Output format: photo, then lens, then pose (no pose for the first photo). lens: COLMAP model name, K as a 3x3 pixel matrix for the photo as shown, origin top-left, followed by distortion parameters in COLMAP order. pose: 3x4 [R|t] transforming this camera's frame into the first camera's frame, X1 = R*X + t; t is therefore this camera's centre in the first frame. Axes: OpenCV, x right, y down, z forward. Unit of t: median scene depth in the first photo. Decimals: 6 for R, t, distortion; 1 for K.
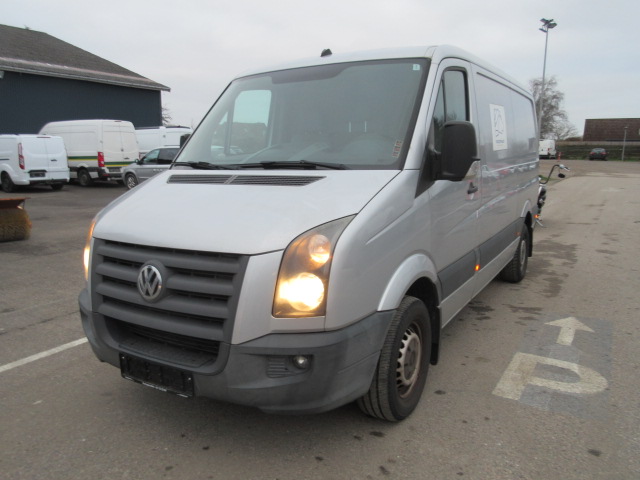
lens RADIAL K [[521.2, 0, 323.3], [0, 521.2, 241.7], [0, 0, 1]] dist [0.002165, -0.006887]
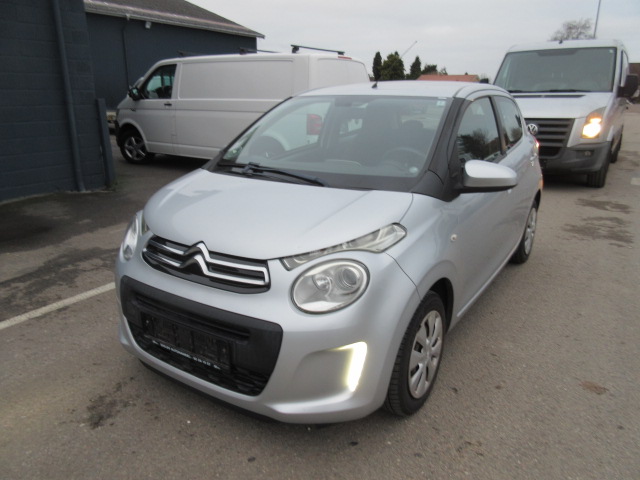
lens RADIAL K [[501.6, 0, 335.8], [0, 501.6, 248.8], [0, 0, 1]] dist [-0.002058, 0.012029]
pose [[0.999357, 0.016688, -0.031741, -0.204000], [-0.012574, 0.991995, 0.125649, 0.061447], [0.033584, -0.125169, 0.991567, -0.299557]]
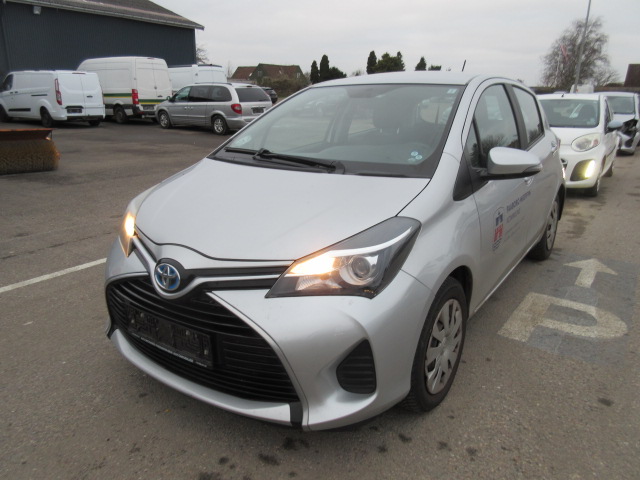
lens RADIAL K [[501.6, 0, 321.4], [0, 501.6, 241.4], [0, 0, 1]] dist [-0.002058, 0.012029]
pose [[0.997623, 0.030545, -0.061775, 0.008463], [-0.023418, 0.993321, 0.112981, 0.004727], [0.064814, -0.111266, 0.991675, 0.015377]]
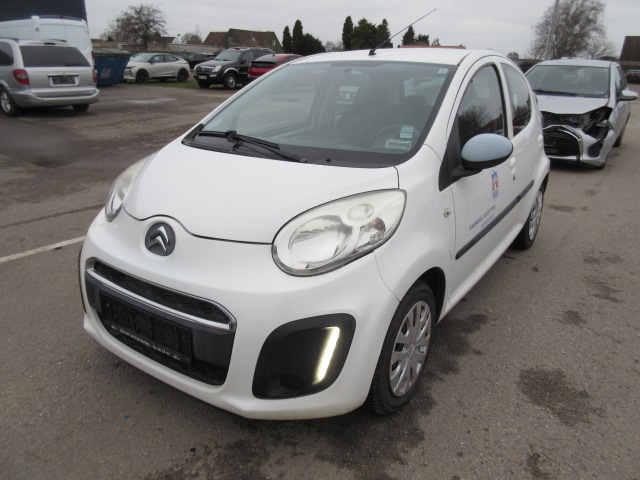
lens RADIAL K [[501.6, 0, 334.5], [0, 501.6, 244.9], [0, 0, 1]] dist [-0.002058, 0.012029]
pose [[0.998910, 0.037991, -0.027135, 0.515684], [-0.032838, 0.984891, 0.170032, -0.137728], [0.033185, -0.168955, 0.985065, 0.899959]]
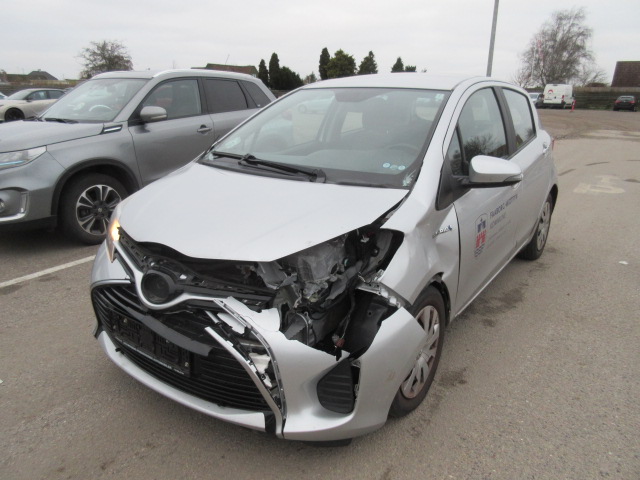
lens RADIAL K [[451.0, 0, 329.5], [0, 451.0, 248.2], [0, 0, 1]] dist [0.013217, -0.016079]
pose [[0.995848, 0.035271, -0.083919, 1.372383], [-0.022457, 0.988581, 0.149008, -0.385582], [0.088216, -0.146505, 0.985269, 2.287487]]
